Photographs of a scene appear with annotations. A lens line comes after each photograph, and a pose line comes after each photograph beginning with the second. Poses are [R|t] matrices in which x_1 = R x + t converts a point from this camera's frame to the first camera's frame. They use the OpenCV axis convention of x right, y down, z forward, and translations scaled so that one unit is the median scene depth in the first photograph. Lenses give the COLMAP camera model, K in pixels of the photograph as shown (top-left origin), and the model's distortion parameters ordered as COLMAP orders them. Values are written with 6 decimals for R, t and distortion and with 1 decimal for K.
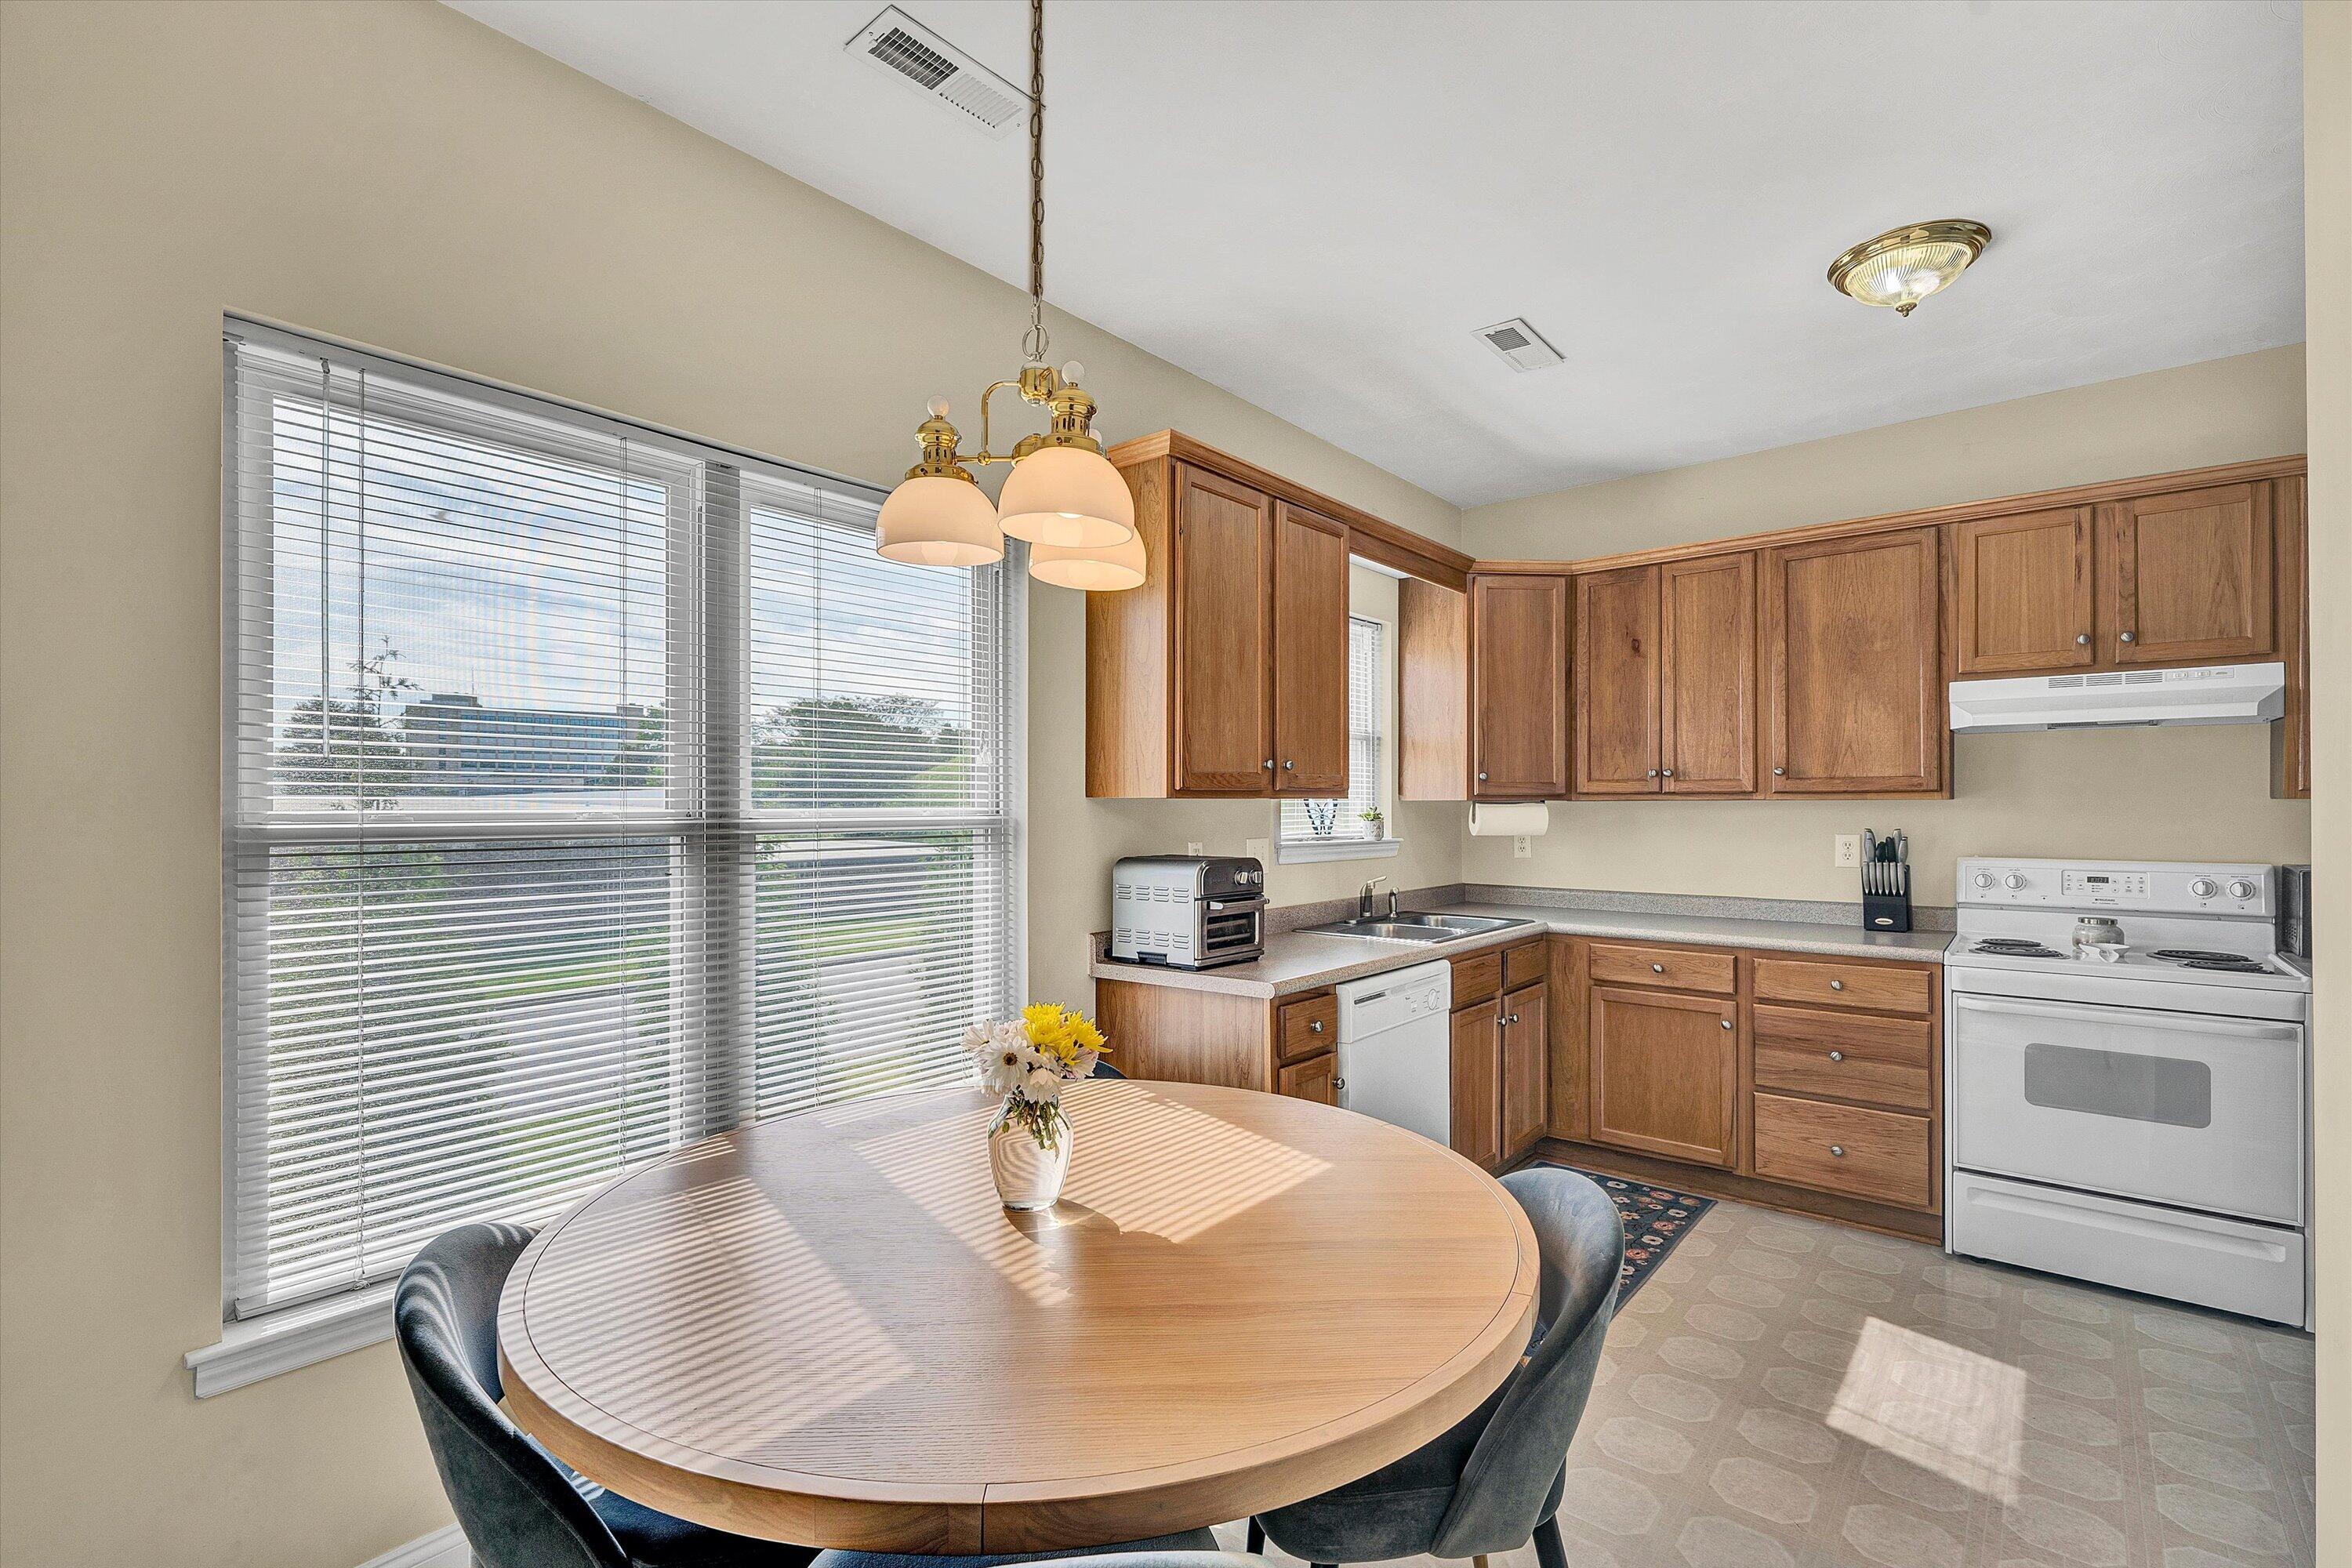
lens RADIAL K [[1057.1, 0, 1178.4], [0, 1057.1, 794.8], [0, 0, 1]] dist [-0.001634, -0.000692]
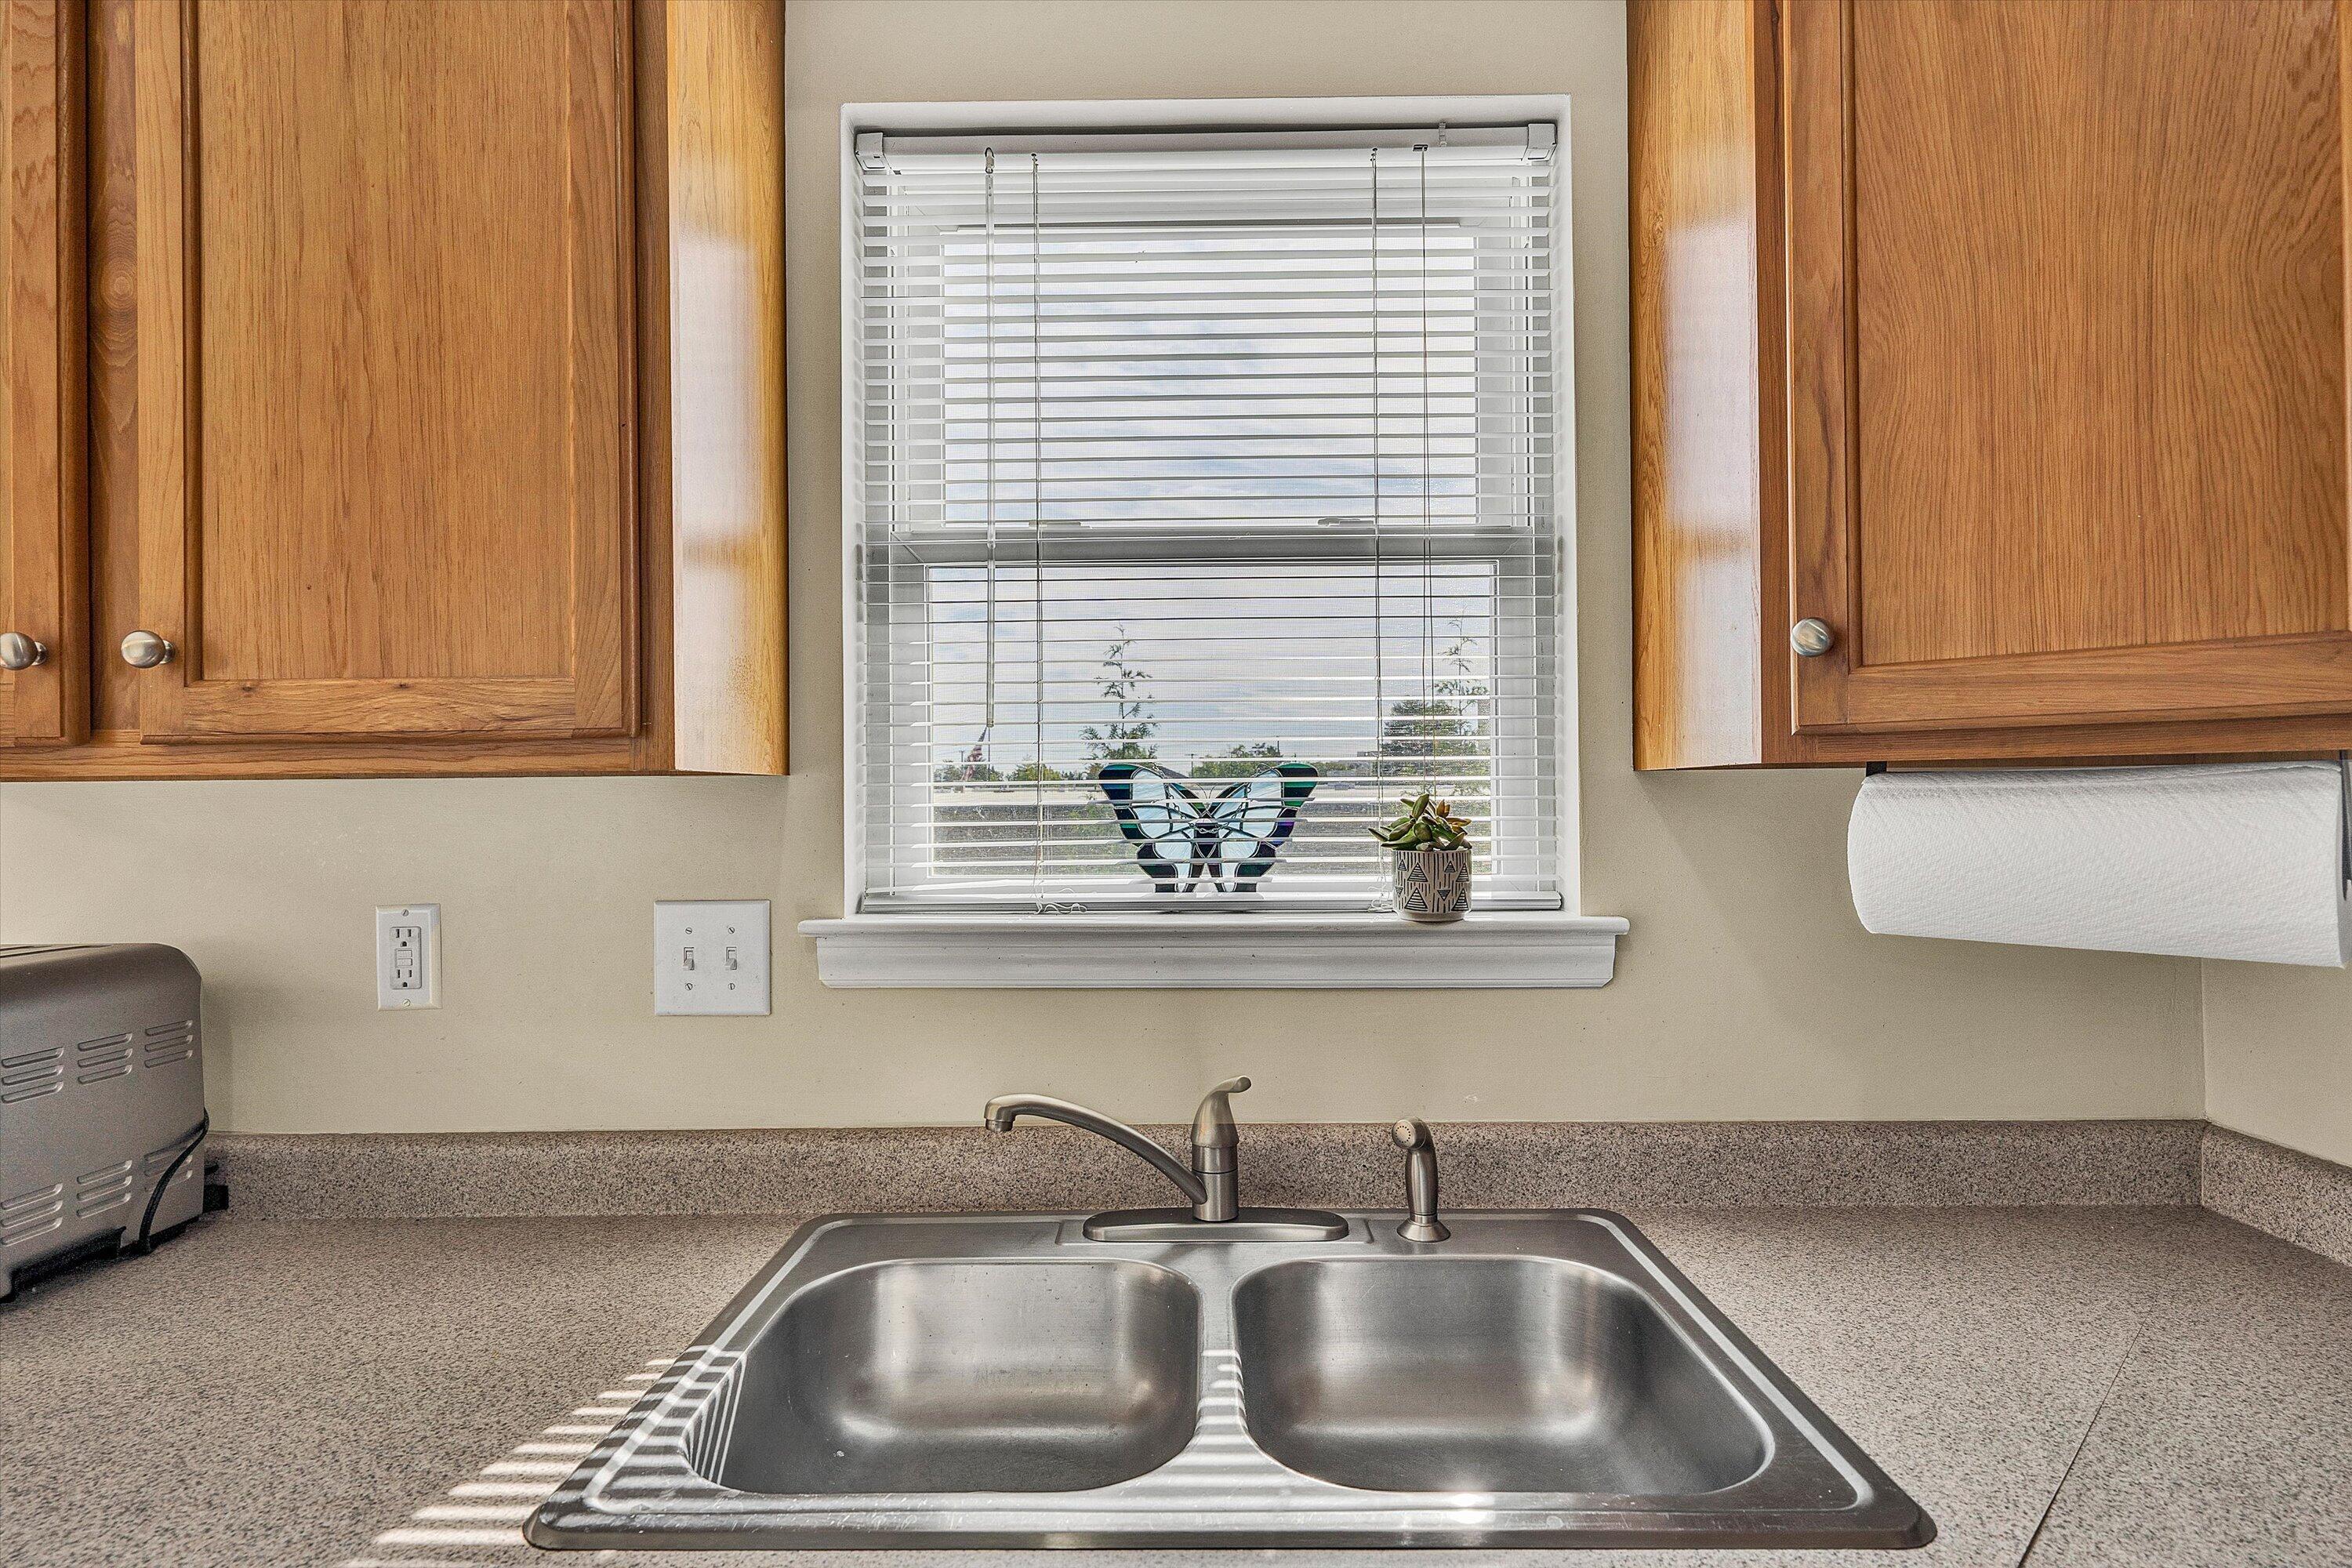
lens RADIAL K [[1189.2, 0, 1200.0], [0, 1189.2, 792.6], [0, 0, 1]] dist [0.002185, 0.000831]
pose [[0.643204, -0.005651, -0.765674, 0.470133], [0.013141, 0.999907, 0.003660, 0.010695], [0.765582, -0.012416, 0.643219, 0.948492]]
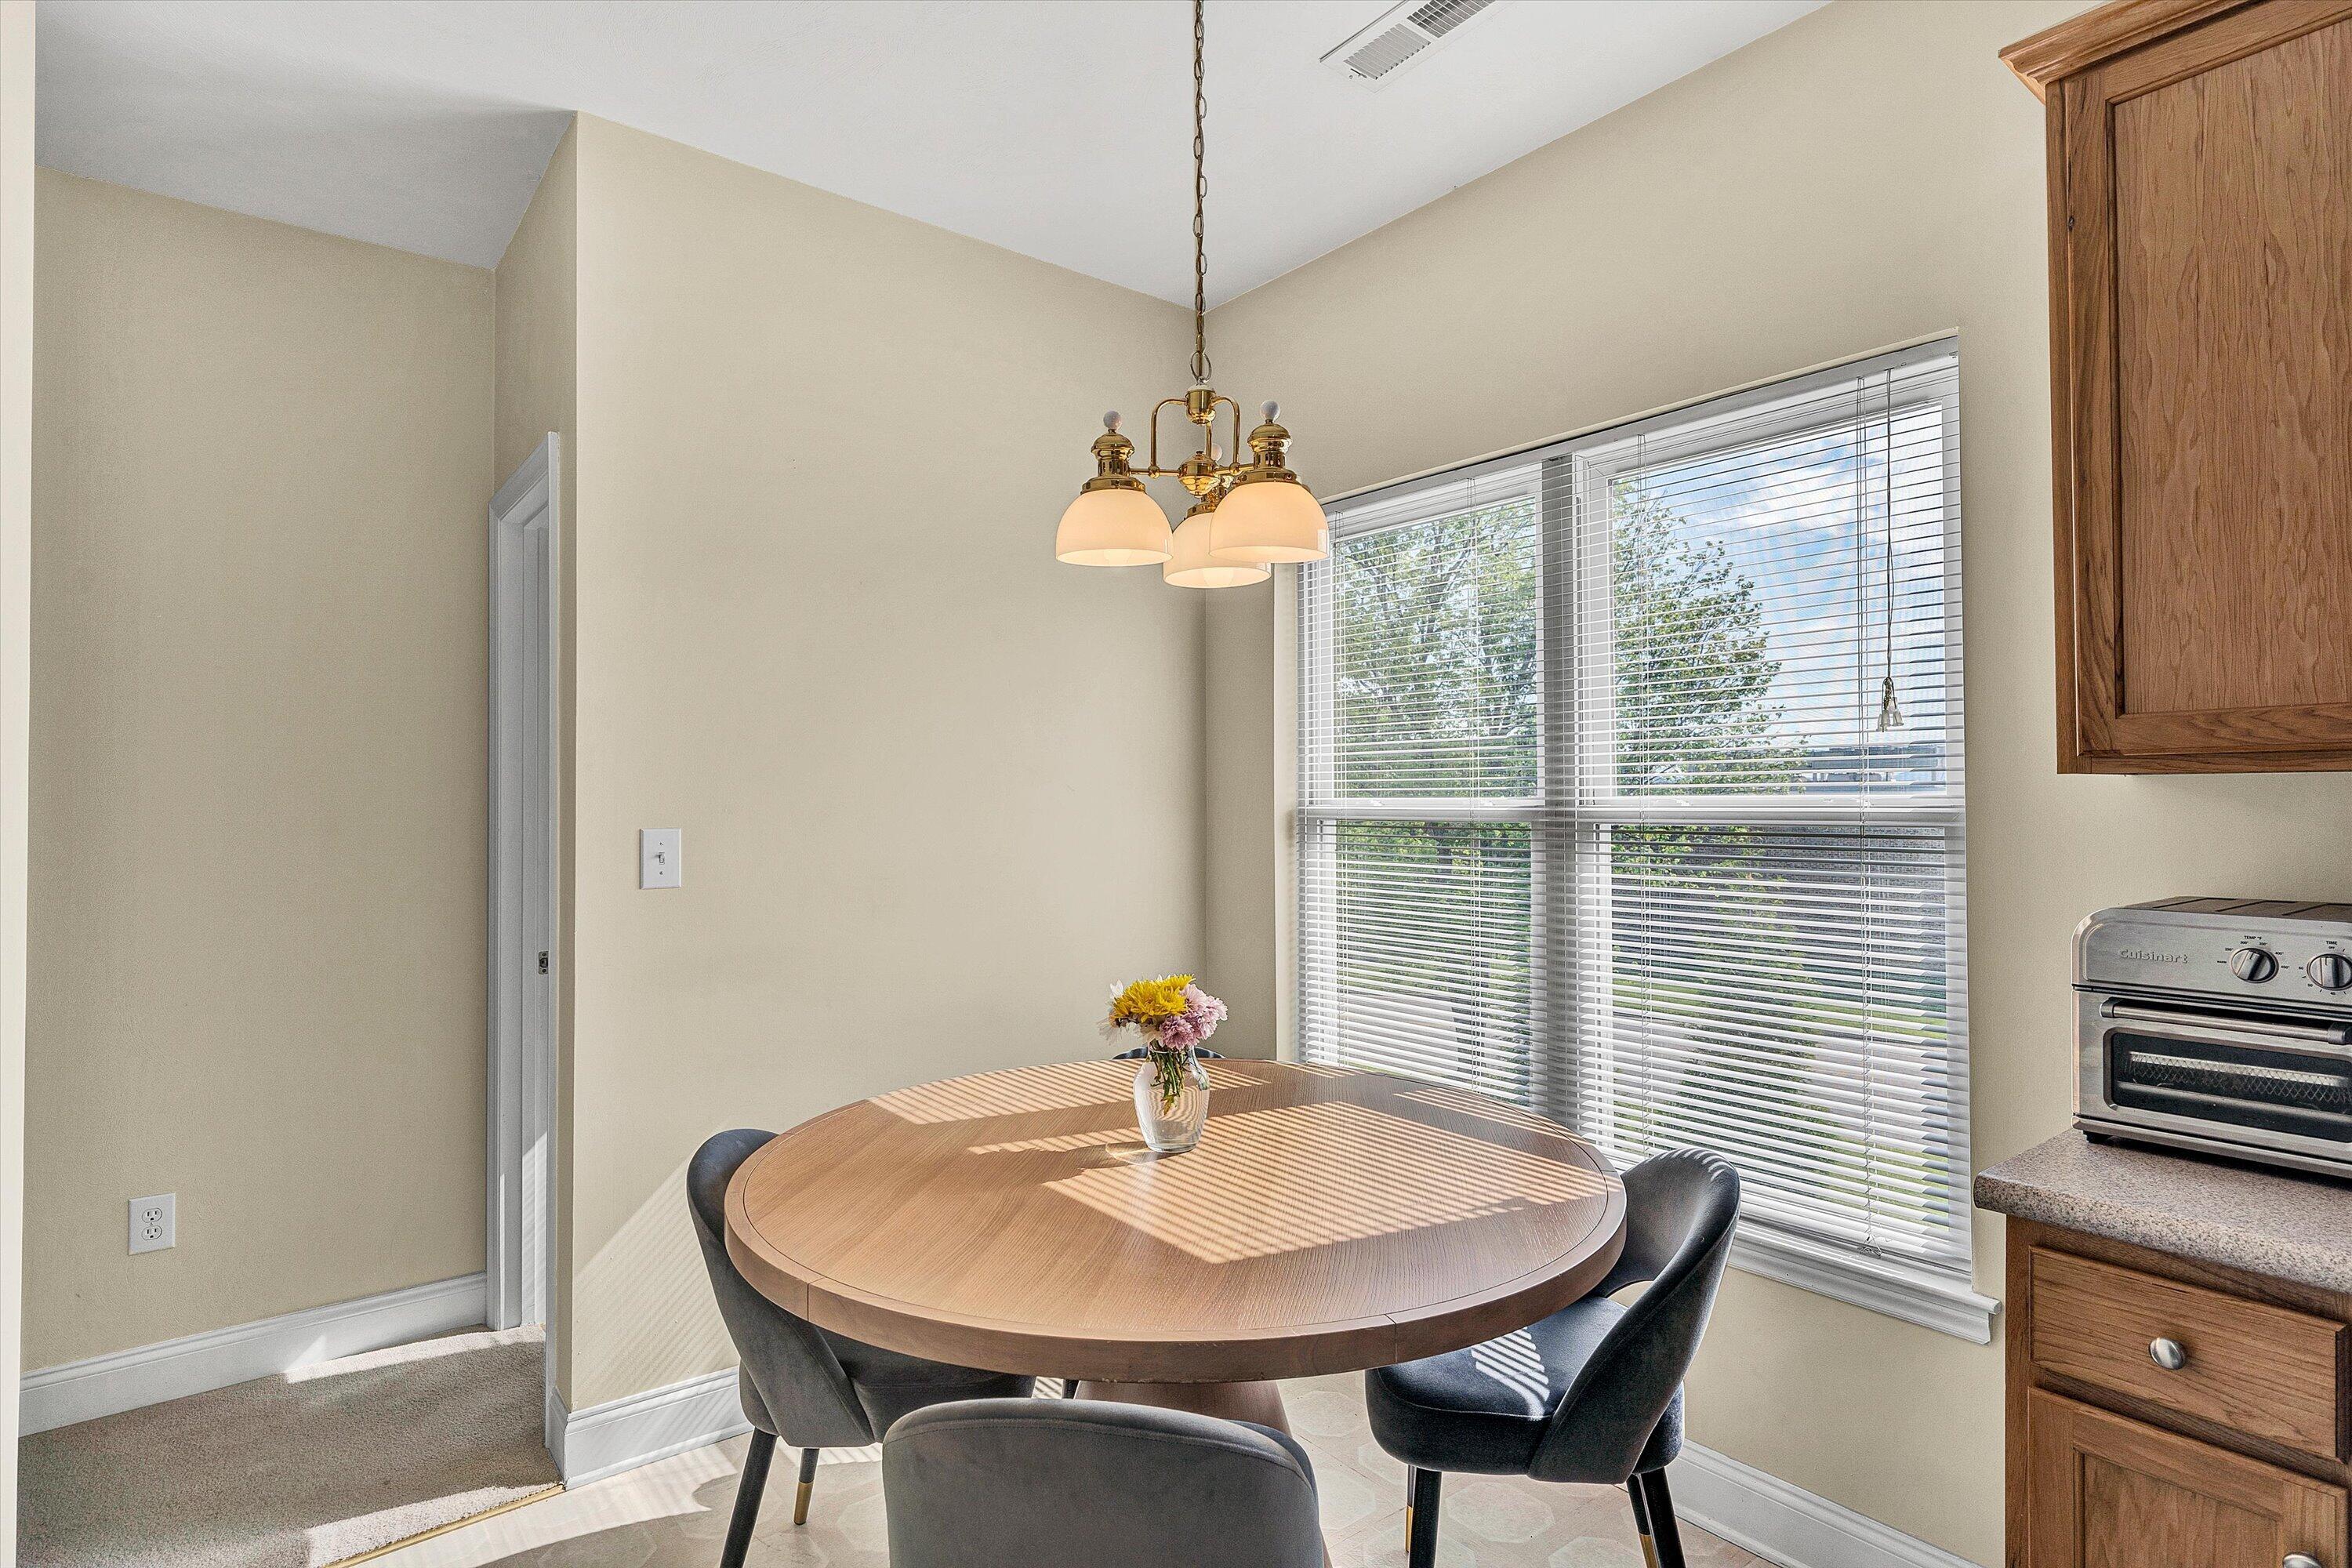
lens RADIAL K [[1189.2, 0, 1200.0], [0, 1189.2, 792.6], [0, 0, 1]] dist [0.002185, 0.000831]
pose [[-0.204411, -0.005416, -0.978870, 0.504368], [0.014692, 0.999855, -0.008600, 0.009234], [0.978775, -0.016139, -0.204302, 0.596900]]
